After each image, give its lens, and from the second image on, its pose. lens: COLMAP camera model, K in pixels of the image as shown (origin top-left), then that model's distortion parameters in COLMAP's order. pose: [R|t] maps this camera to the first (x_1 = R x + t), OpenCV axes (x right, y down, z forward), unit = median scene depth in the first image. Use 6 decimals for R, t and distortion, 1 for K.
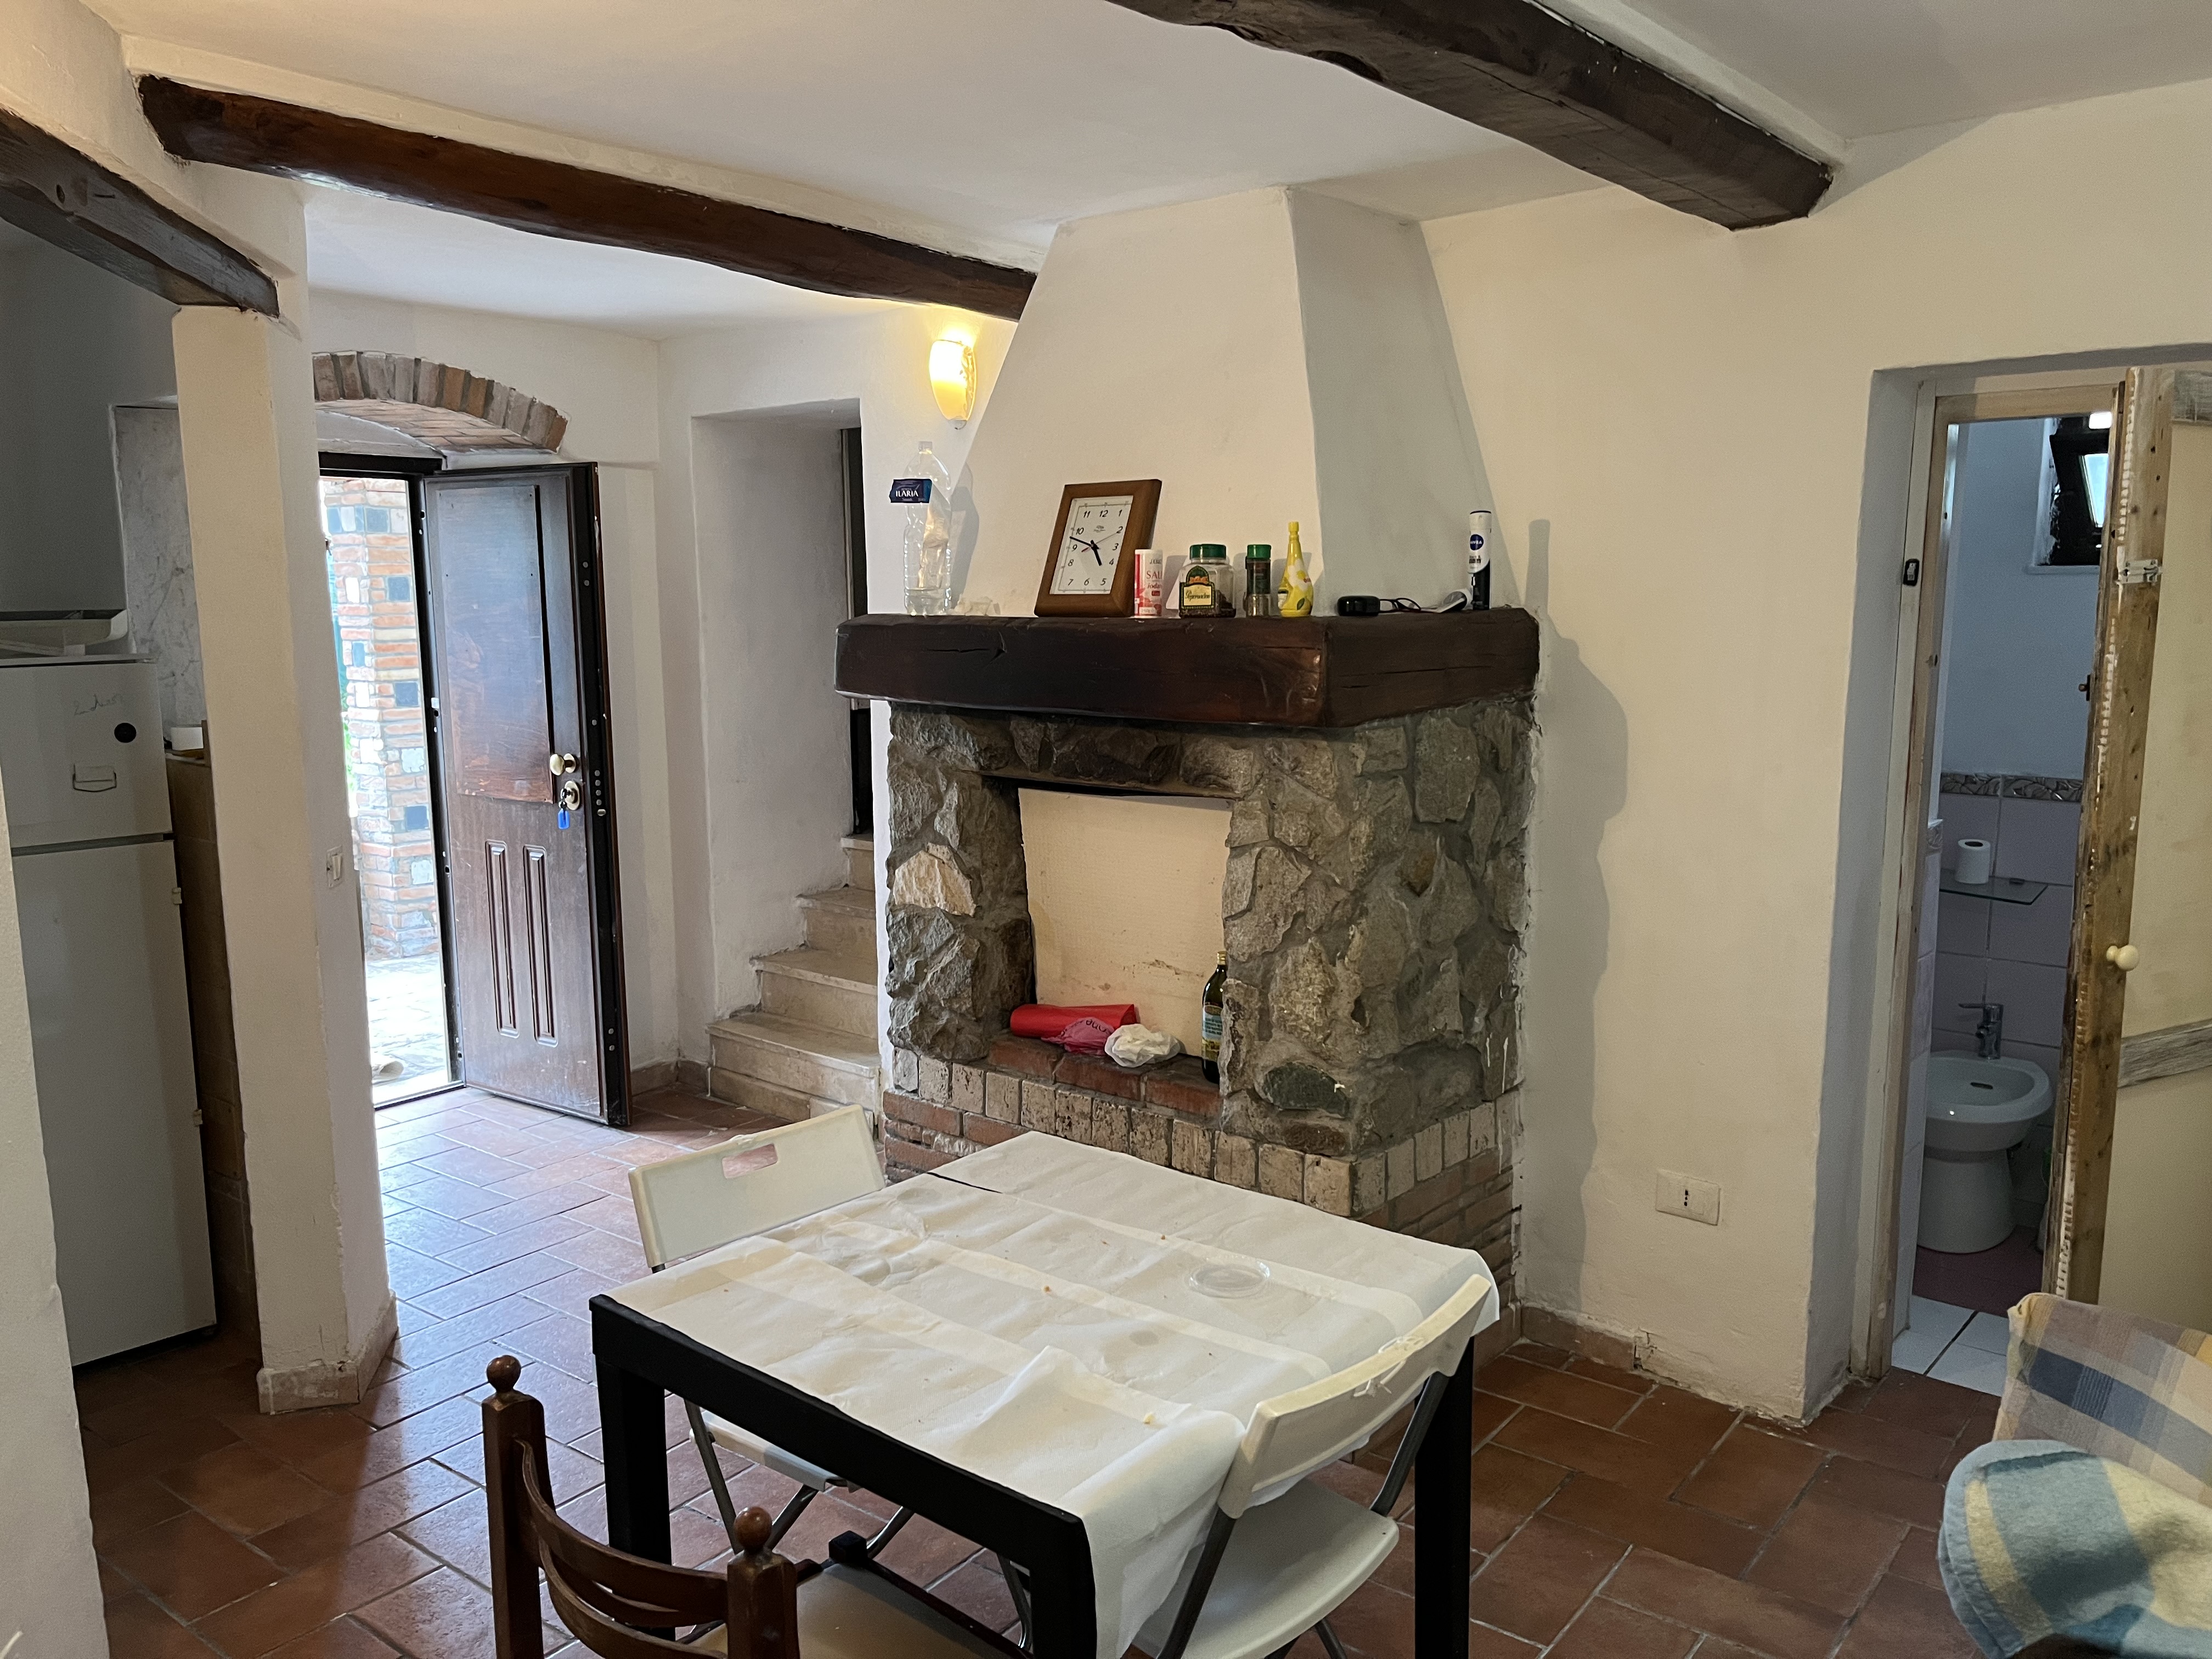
lens RADIAL K [[1653.5, 0, 1106.0], [0, 1653.5, 829.5], [0, 0, 1]] dist [0.118894, -0.146601]
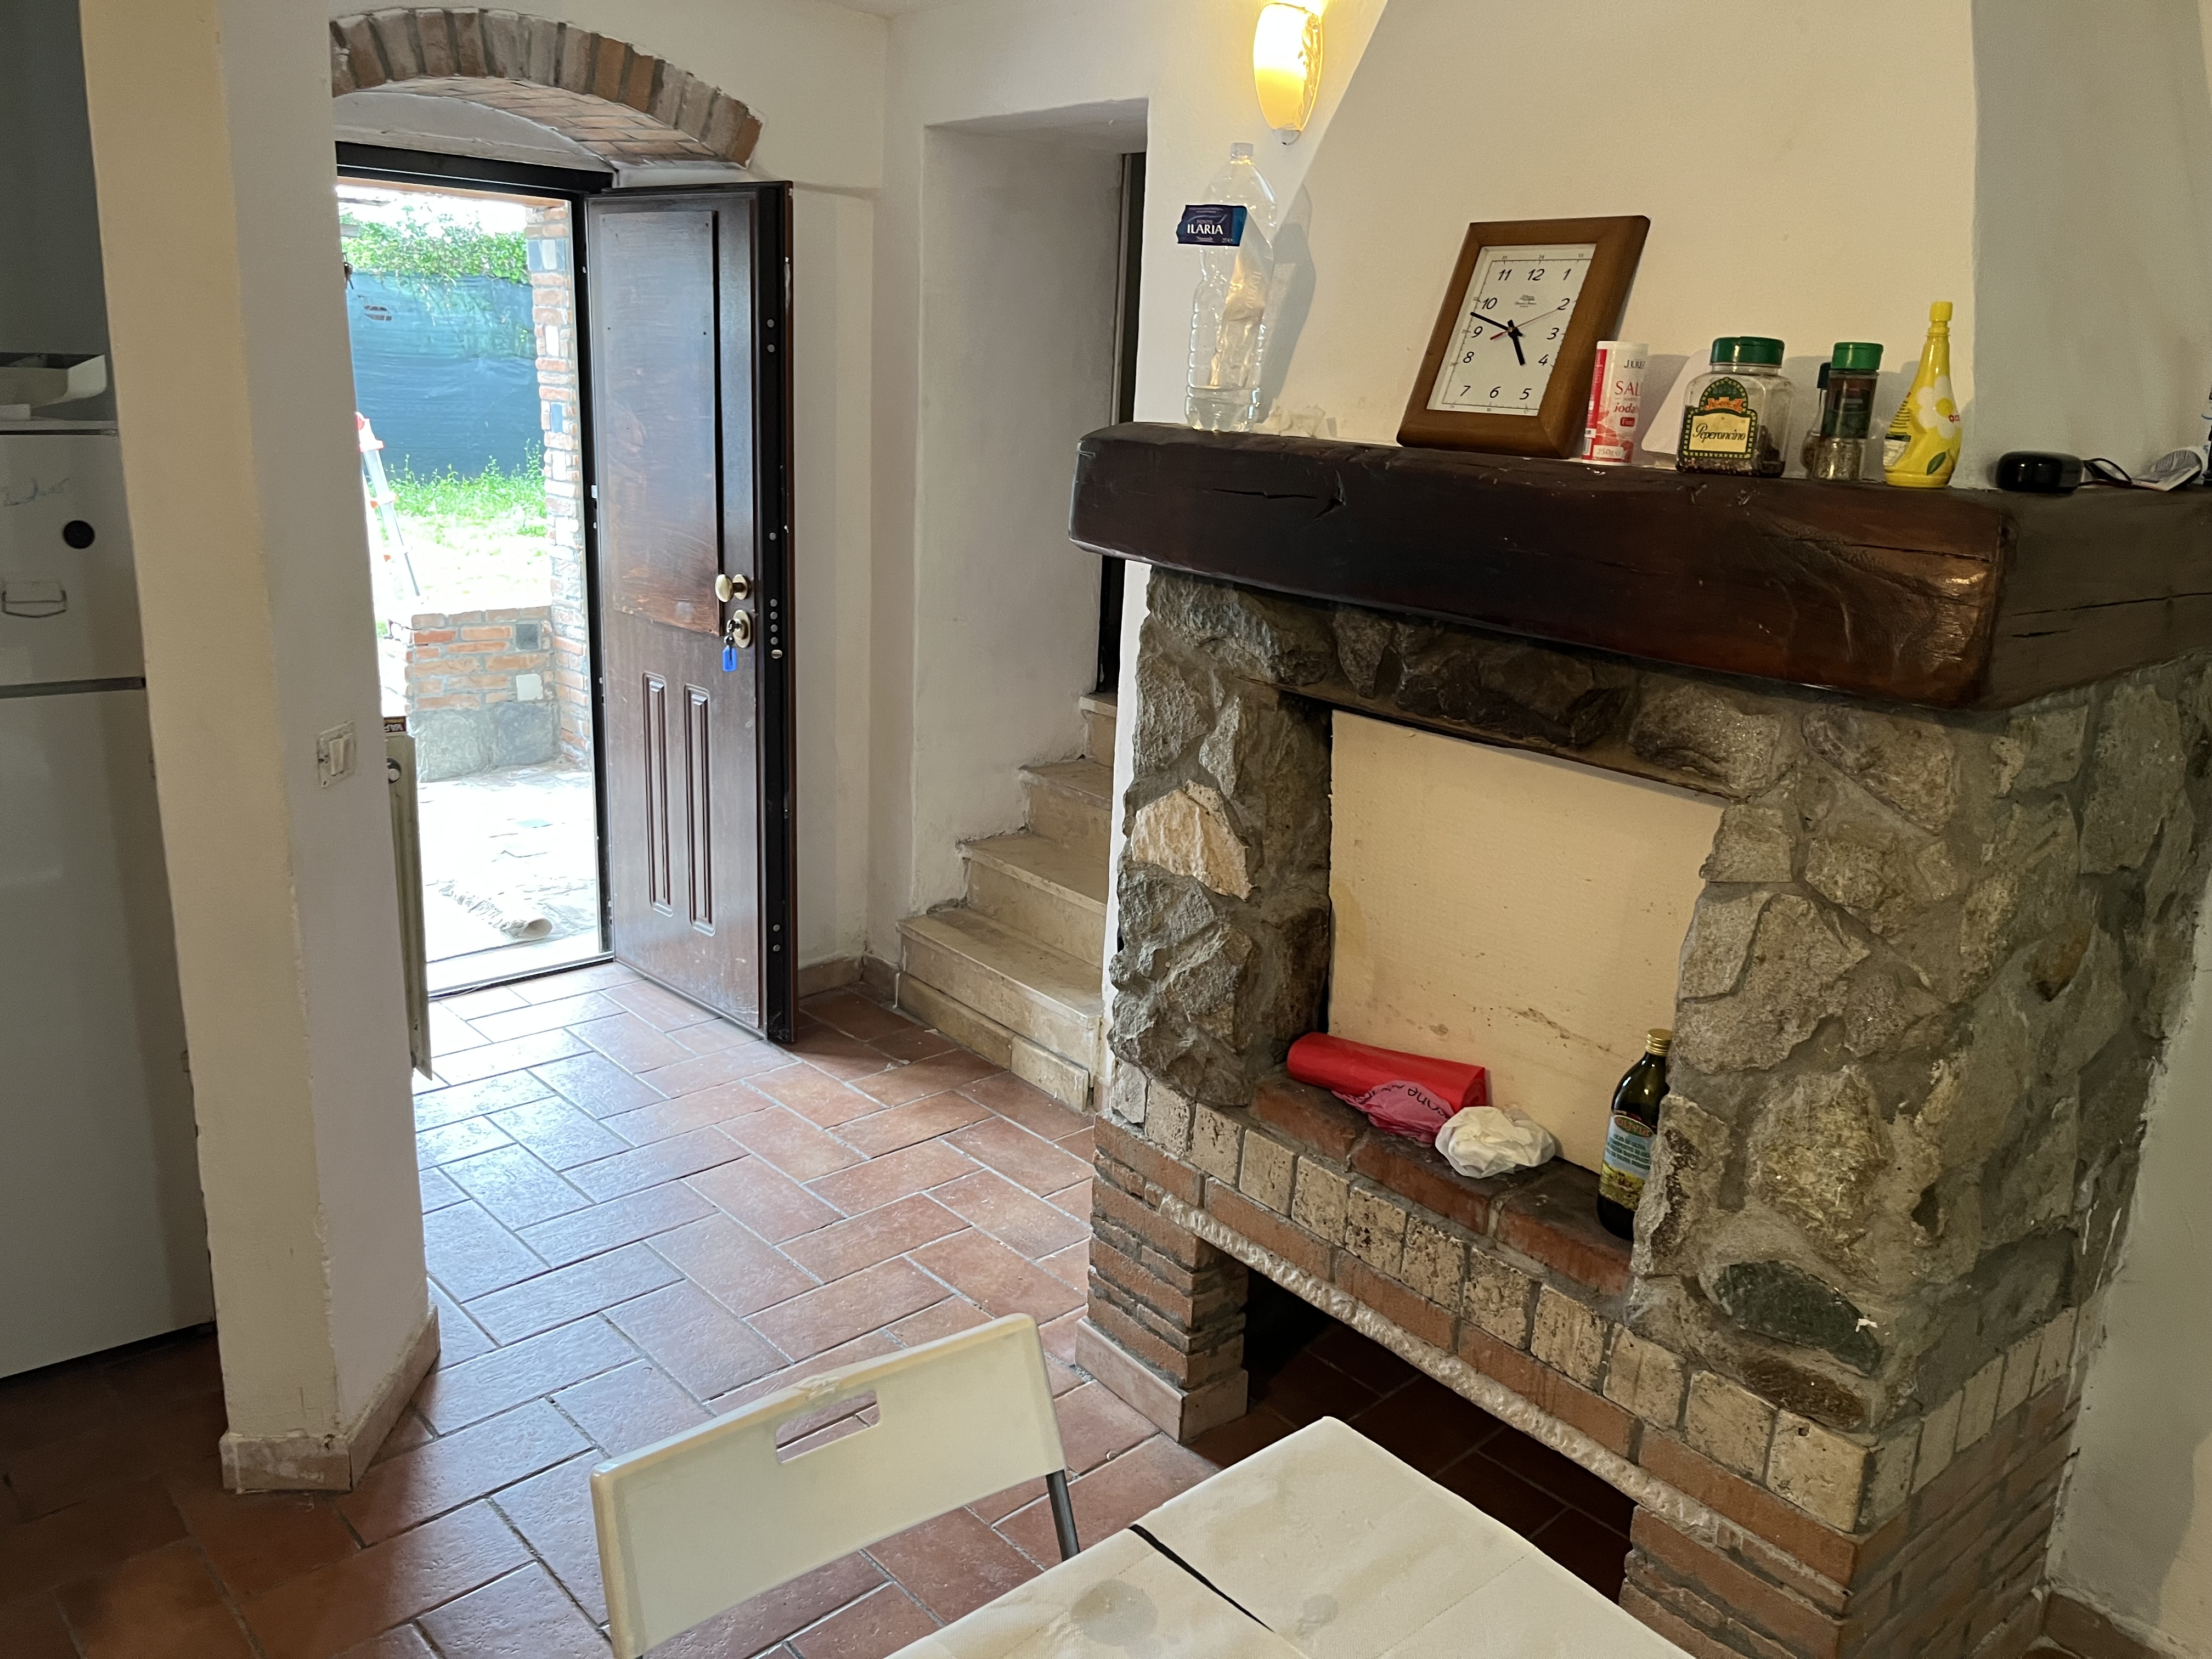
lens RADIAL K [[1663.9, 0, 1095.4], [0, 1663.9, 827.1], [0, 0, 1]] dist [0.075584, -0.101962]
pose [[0.983453, 0.098812, -0.151845, -0.042453], [-0.079450, 0.988498, 0.128684, -0.058279], [0.162814, -0.114490, 0.979992, 0.352099]]
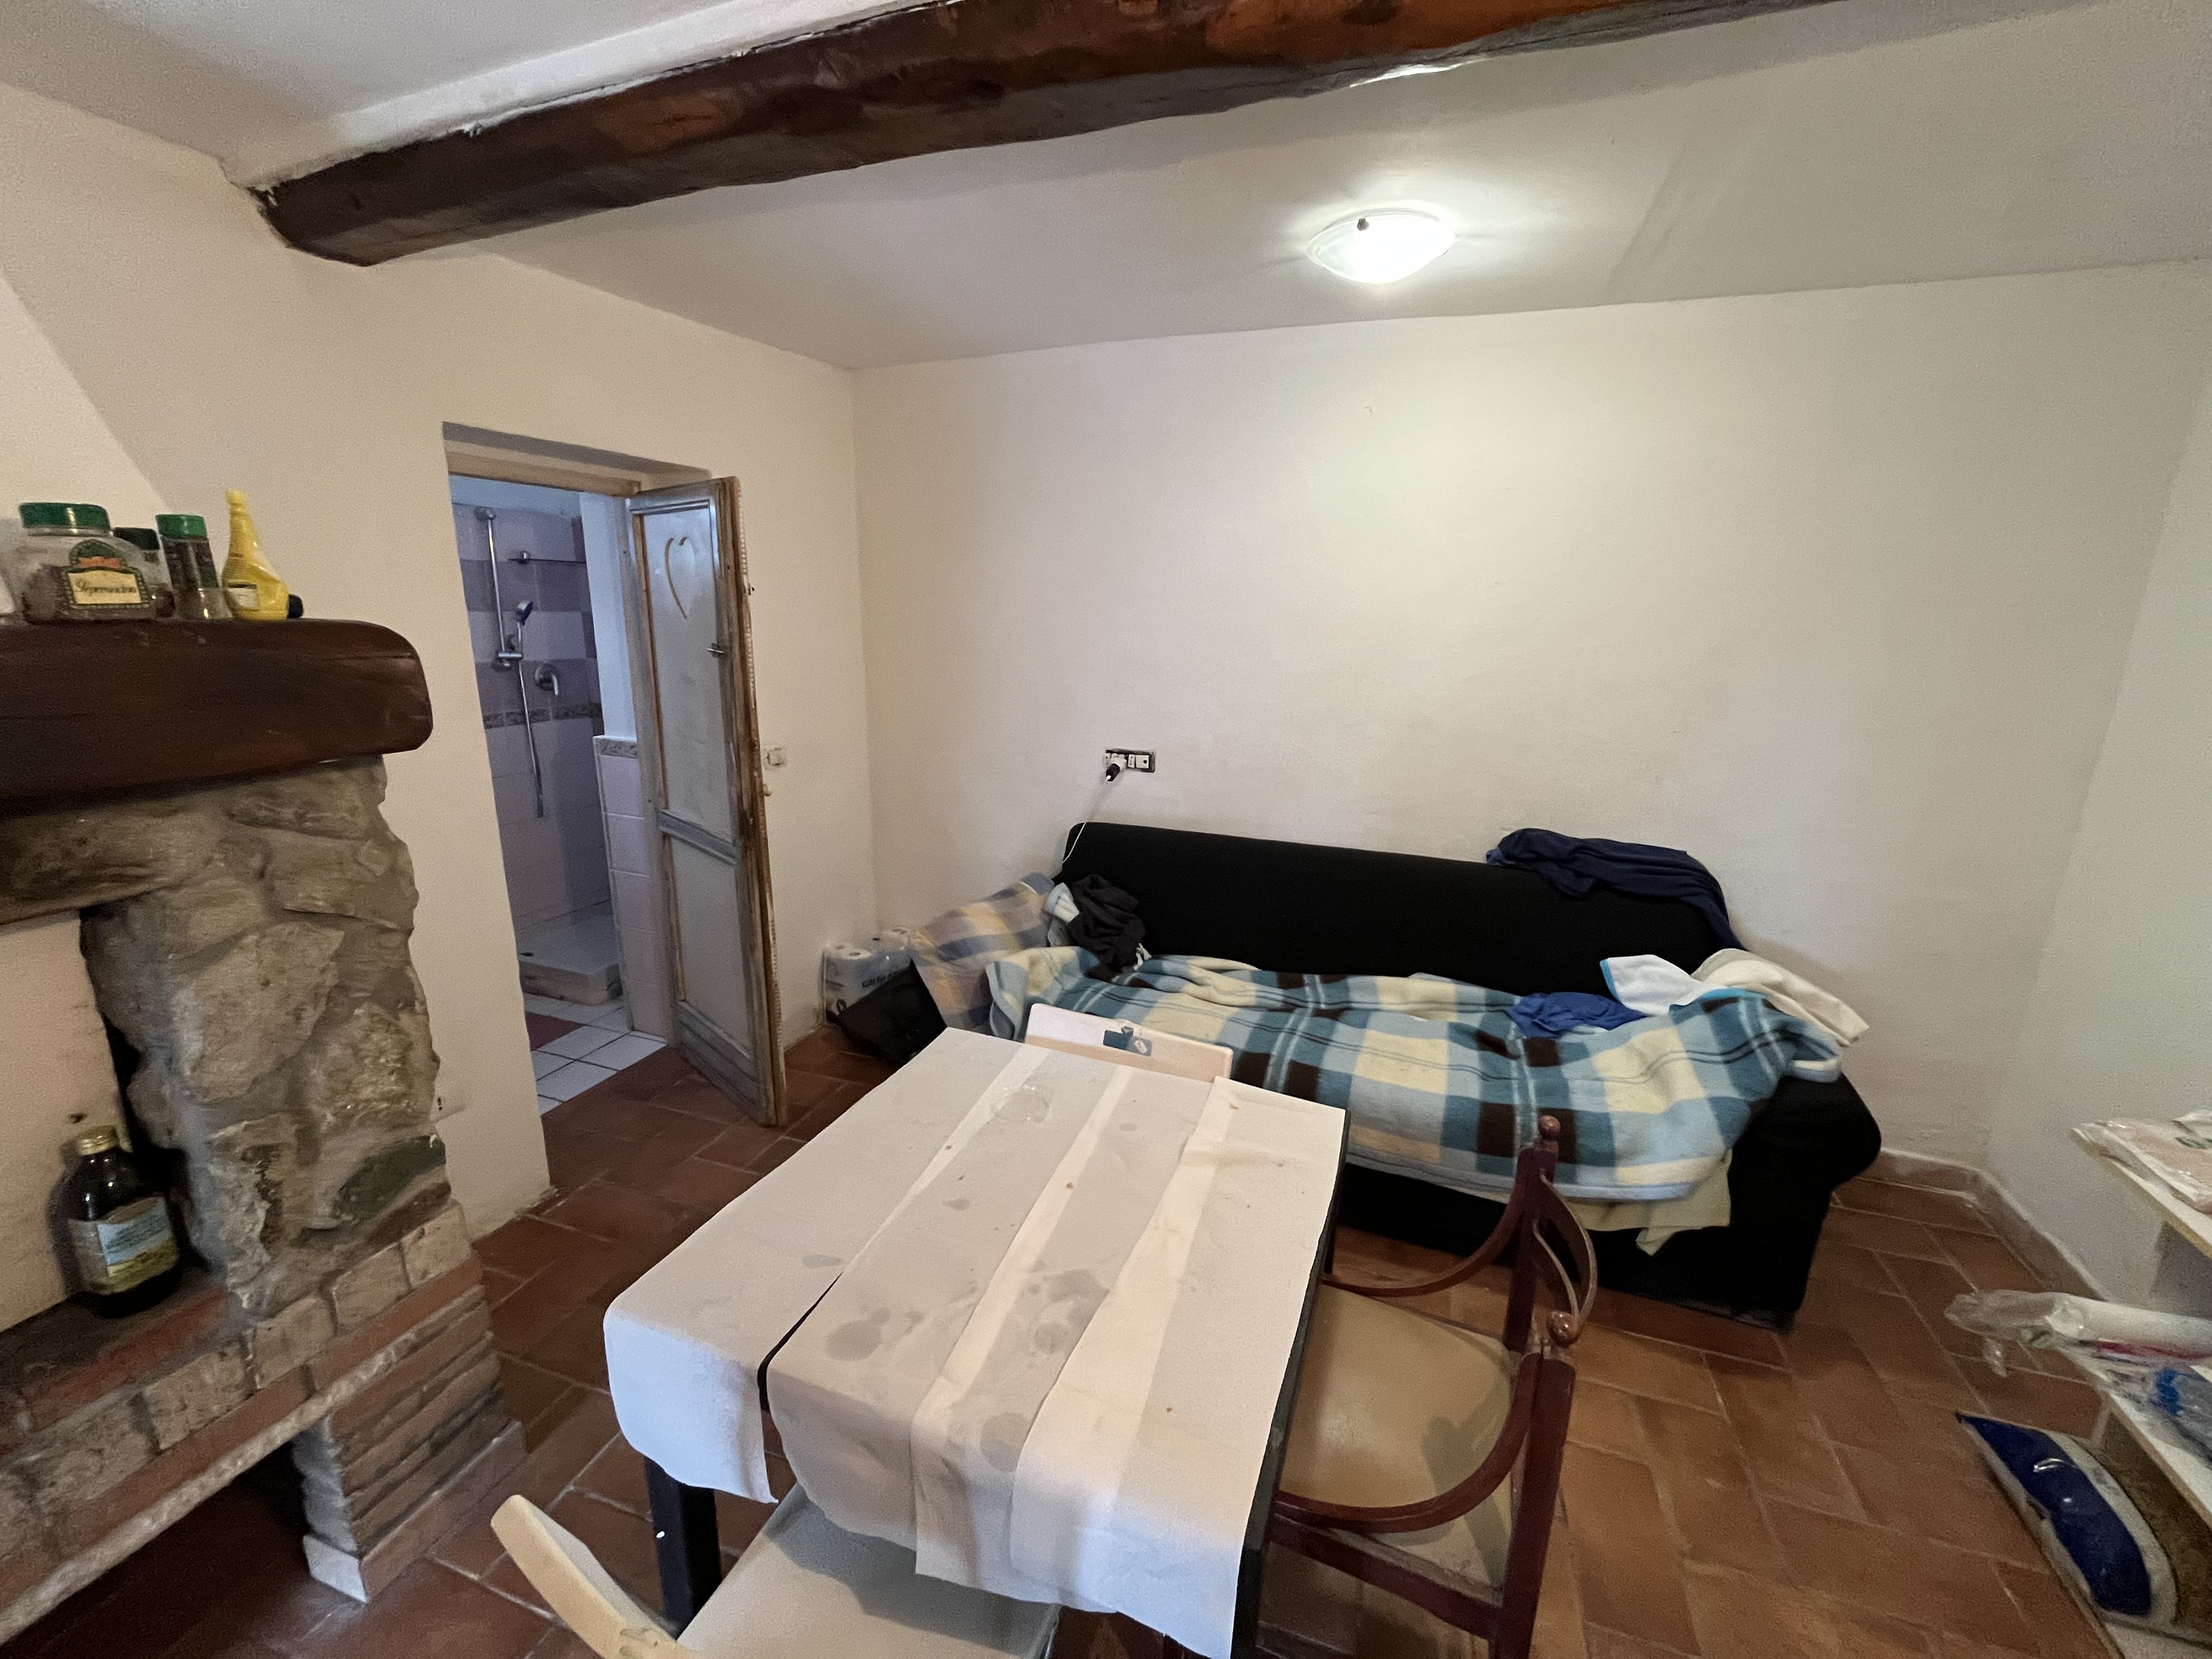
lens RADIAL K [[889.6, 0, 1112.2], [0, 889.6, 814.8], [0, 0, 1]] dist [0.000993, -0.000051]
pose [[-0.317663, -0.217102, 0.923015, -0.339705], [0.128767, 0.954541, 0.268833, -0.086182], [-0.939420, 0.204252, -0.275267, 0.643943]]
